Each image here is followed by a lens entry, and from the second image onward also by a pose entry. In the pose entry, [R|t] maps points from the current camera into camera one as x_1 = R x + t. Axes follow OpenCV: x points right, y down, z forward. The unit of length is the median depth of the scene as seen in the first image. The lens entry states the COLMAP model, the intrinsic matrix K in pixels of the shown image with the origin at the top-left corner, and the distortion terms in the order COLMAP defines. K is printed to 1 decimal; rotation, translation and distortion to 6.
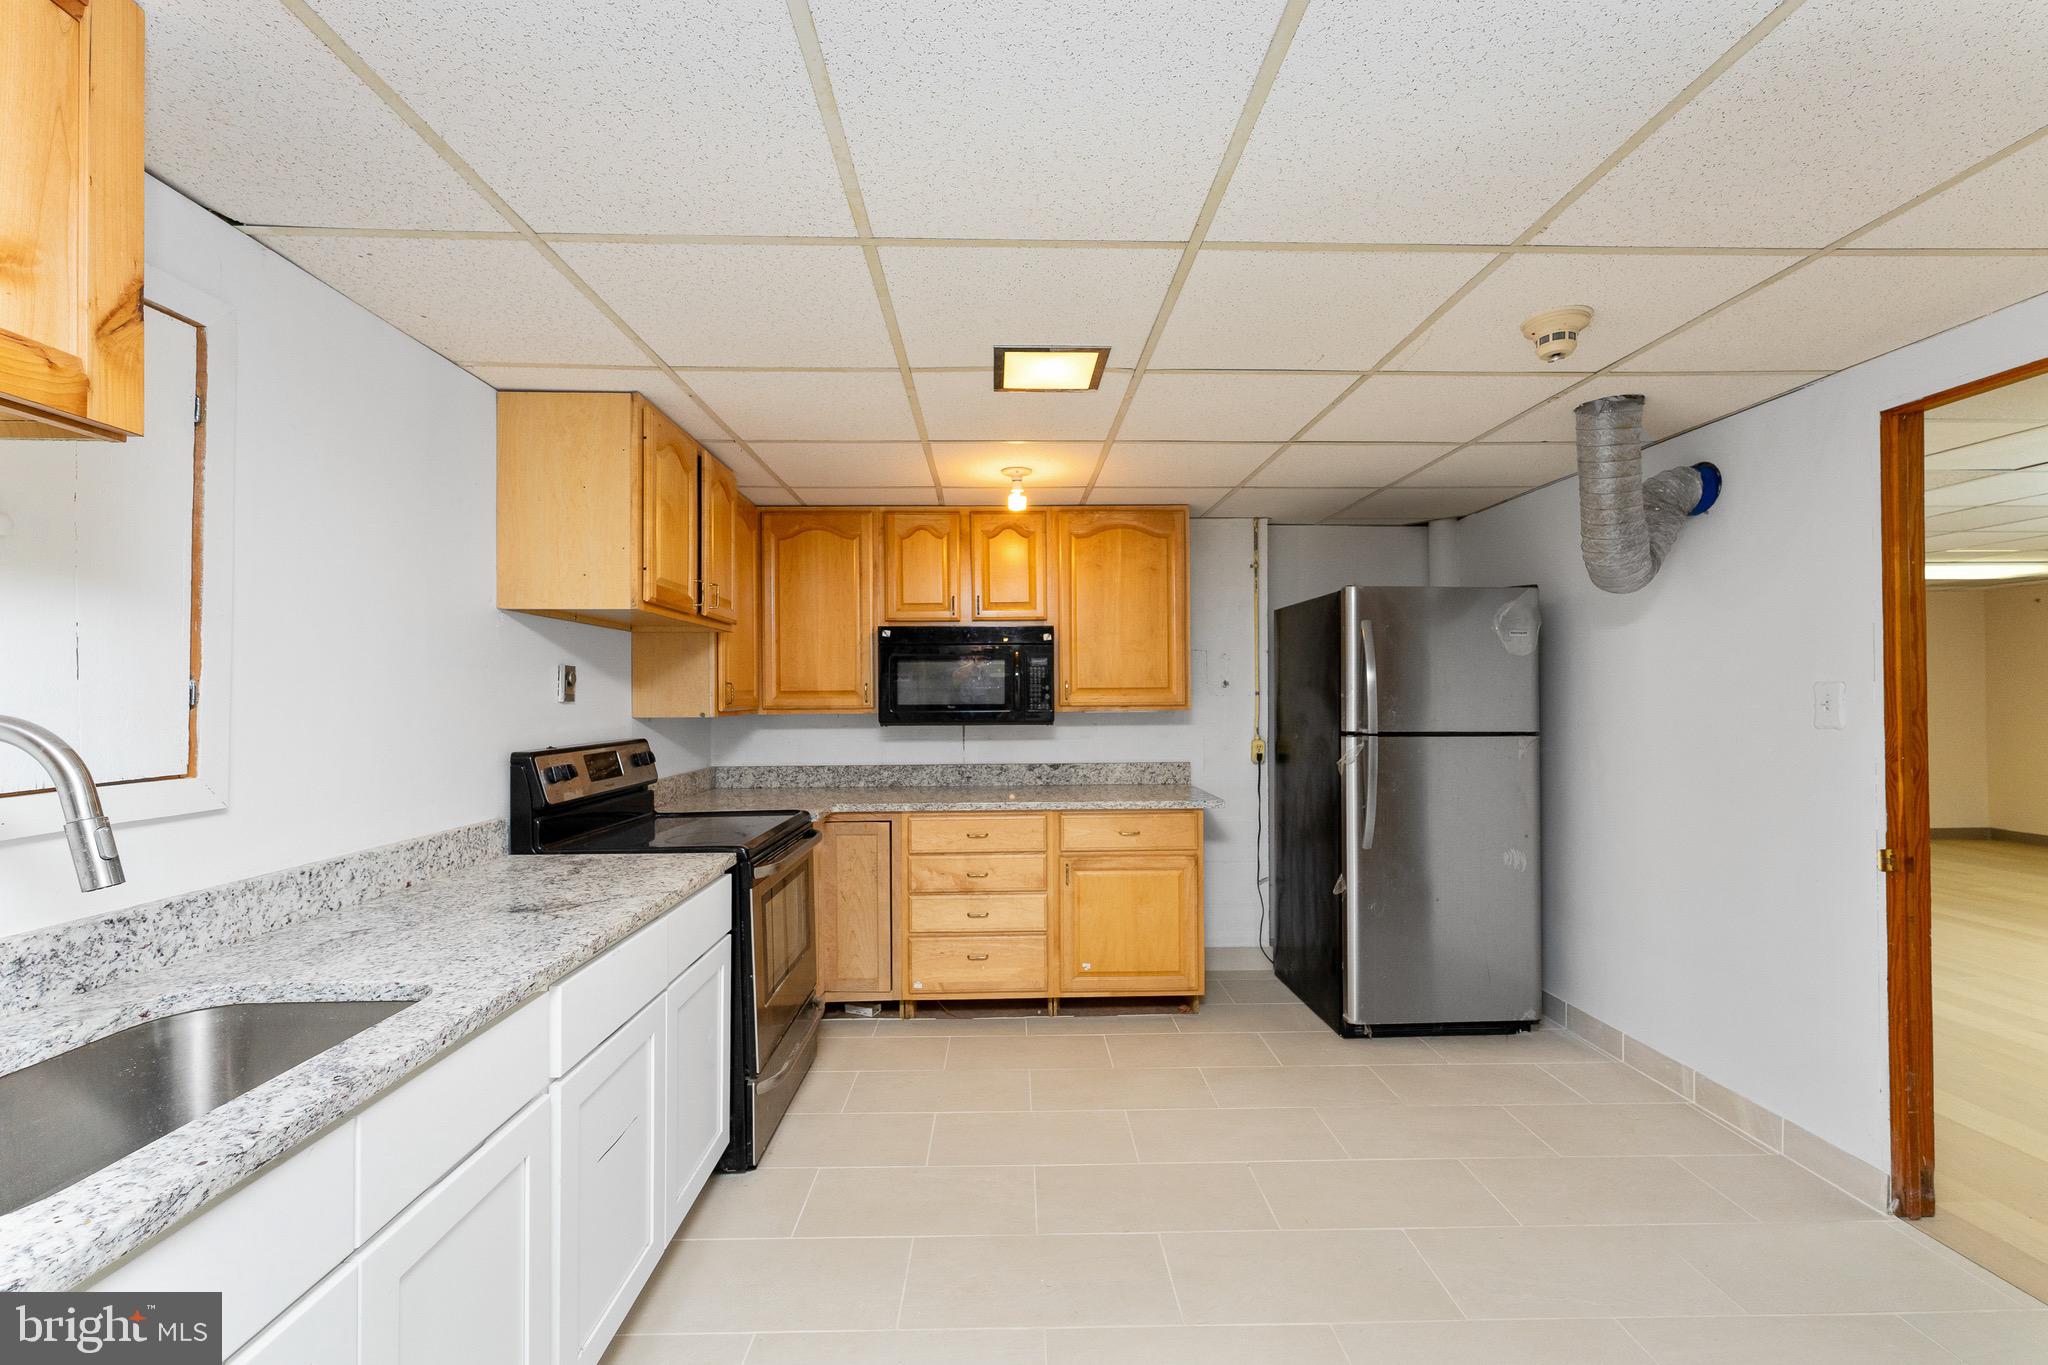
lens RADIAL K [[837.9, 0, 1025.2], [0, 837.9, 687.4], [0, 0, 1]] dist [0.002049, 0.000153]
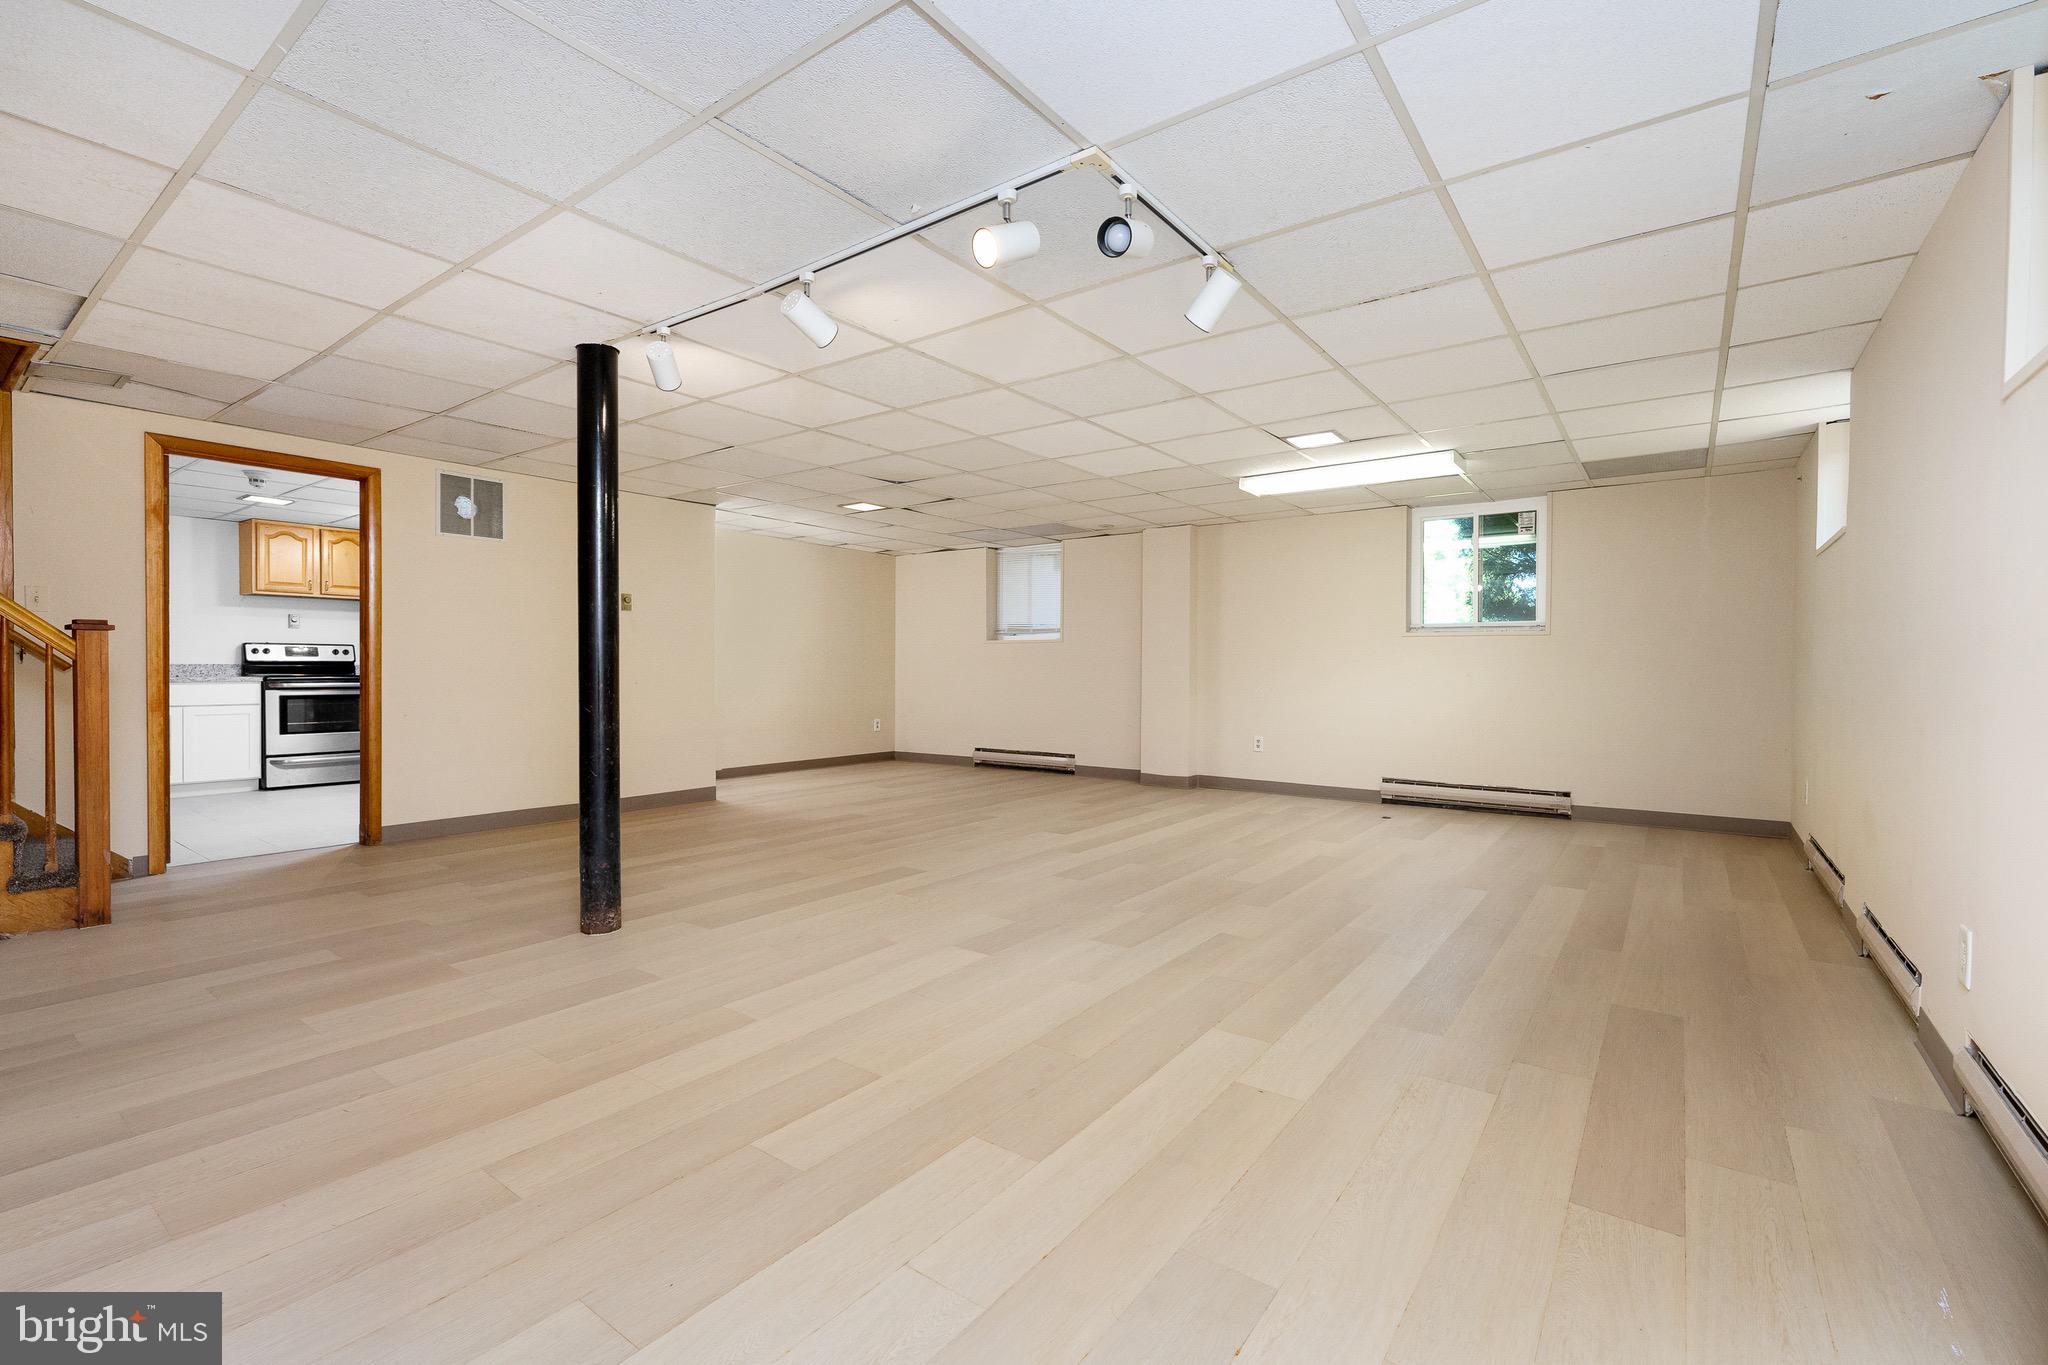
lens RADIAL K [[880.2, 0, 1001.5], [0, 880.2, 663.2], [0, 0, 1]] dist [-0.000592, 0.000183]
pose [[0.782954, 0.010372, -0.621993, 2.218951], [-0.001944, 0.999897, 0.014227, 0.065519], [0.622077, -0.009930, 0.782893, 0.145757]]
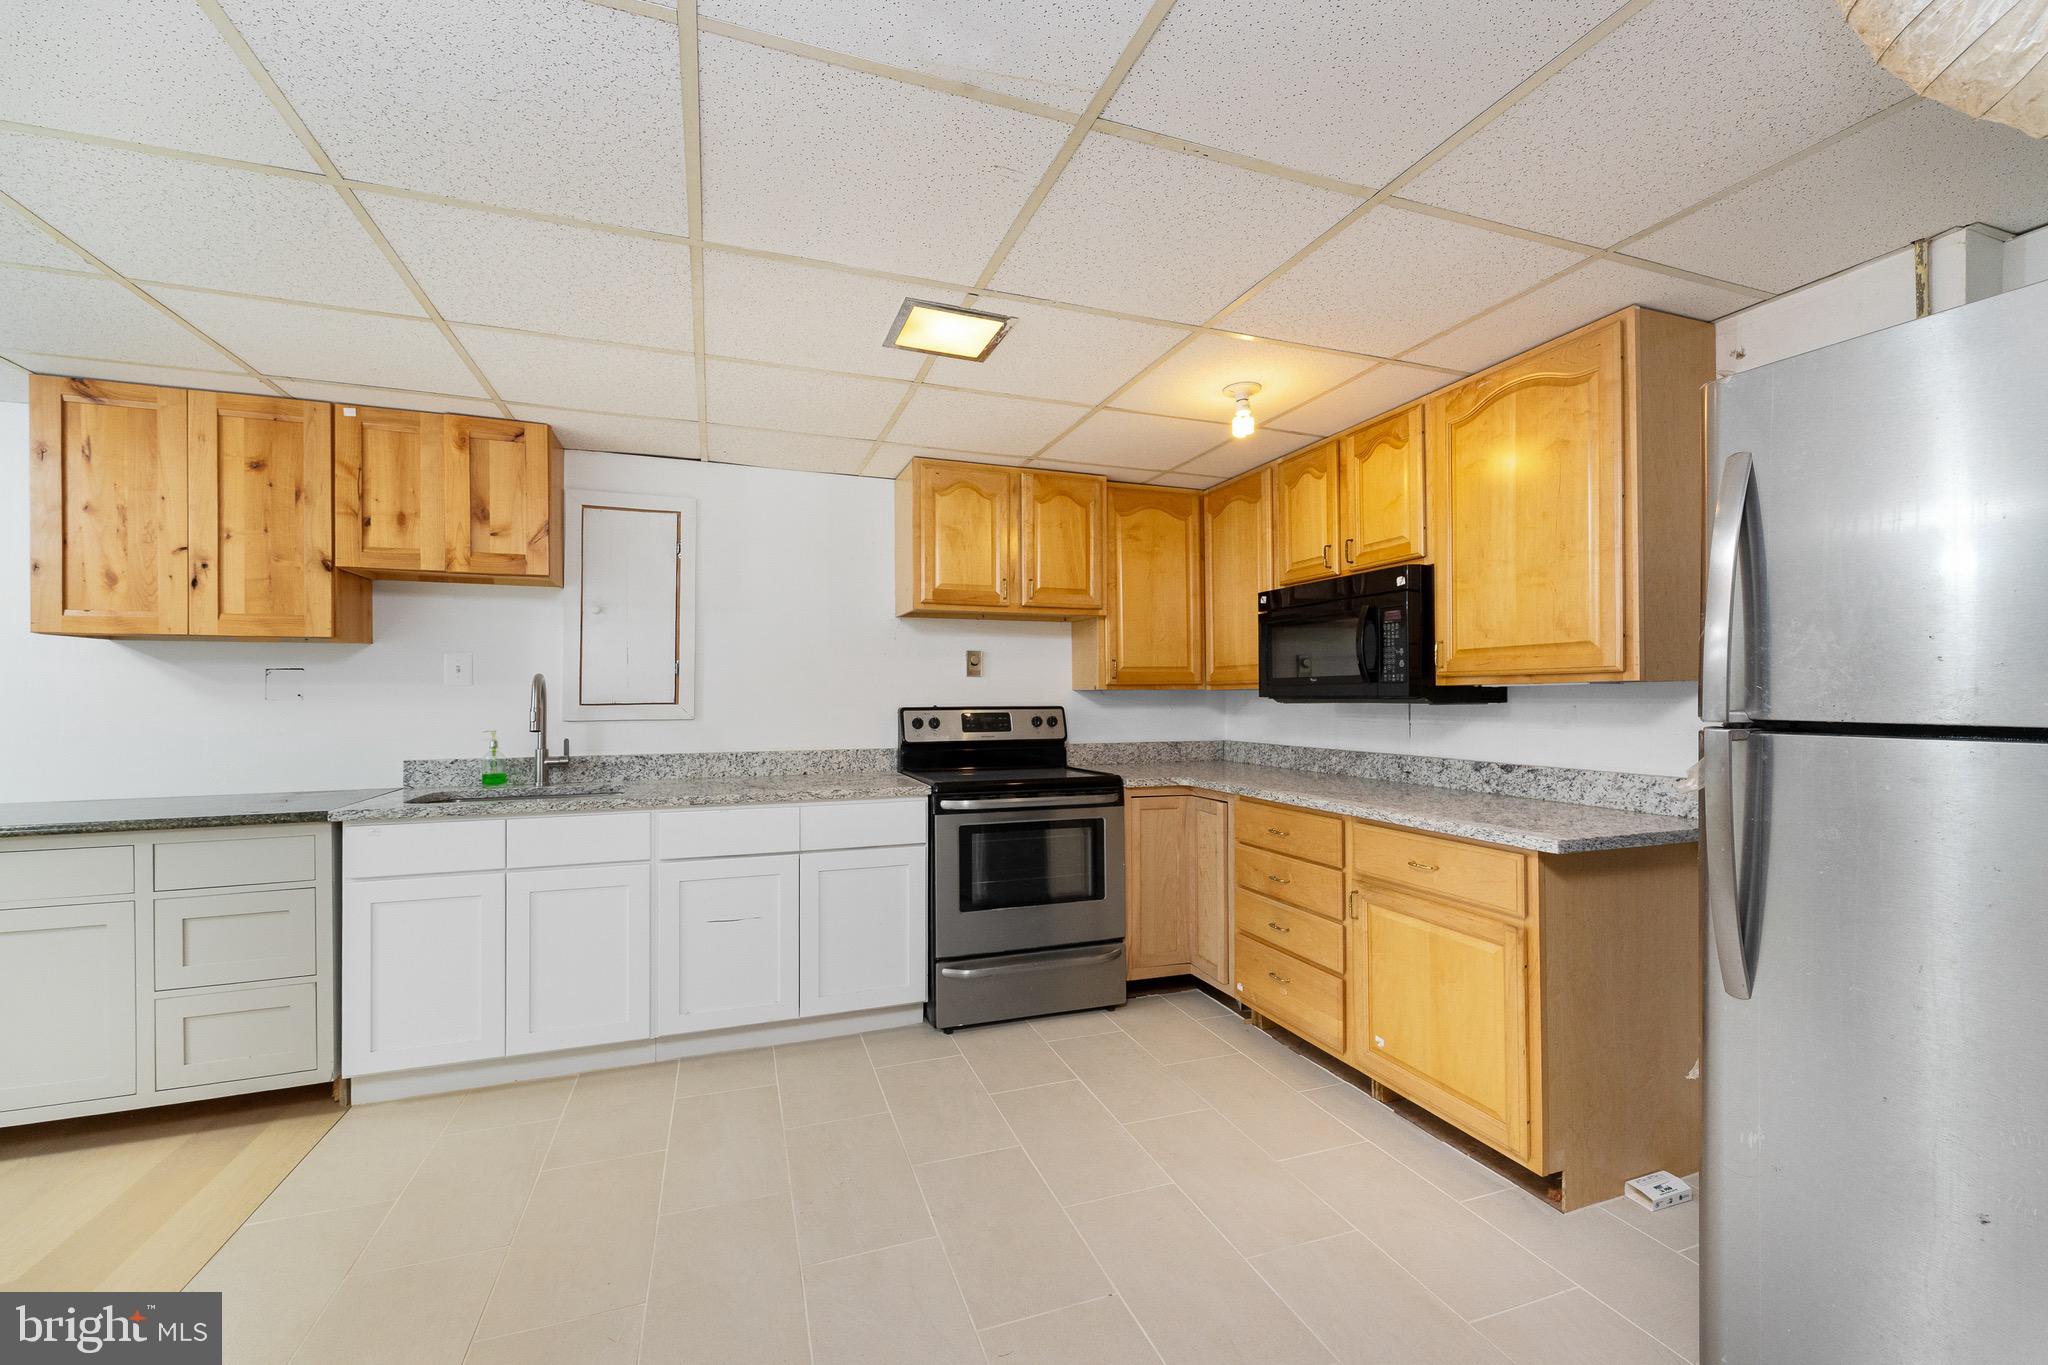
lens RADIAL K [[837.9, 0, 1029.2], [0, 837.9, 694.7], [0, 0, 1]] dist [0.002049, 0.000153]
pose [[0.316683, 0.002909, -0.948527, 0.615104], [0.011117, 0.999915, 0.006778, 0.029545], [0.948466, -0.012691, 0.316624, 0.470242]]
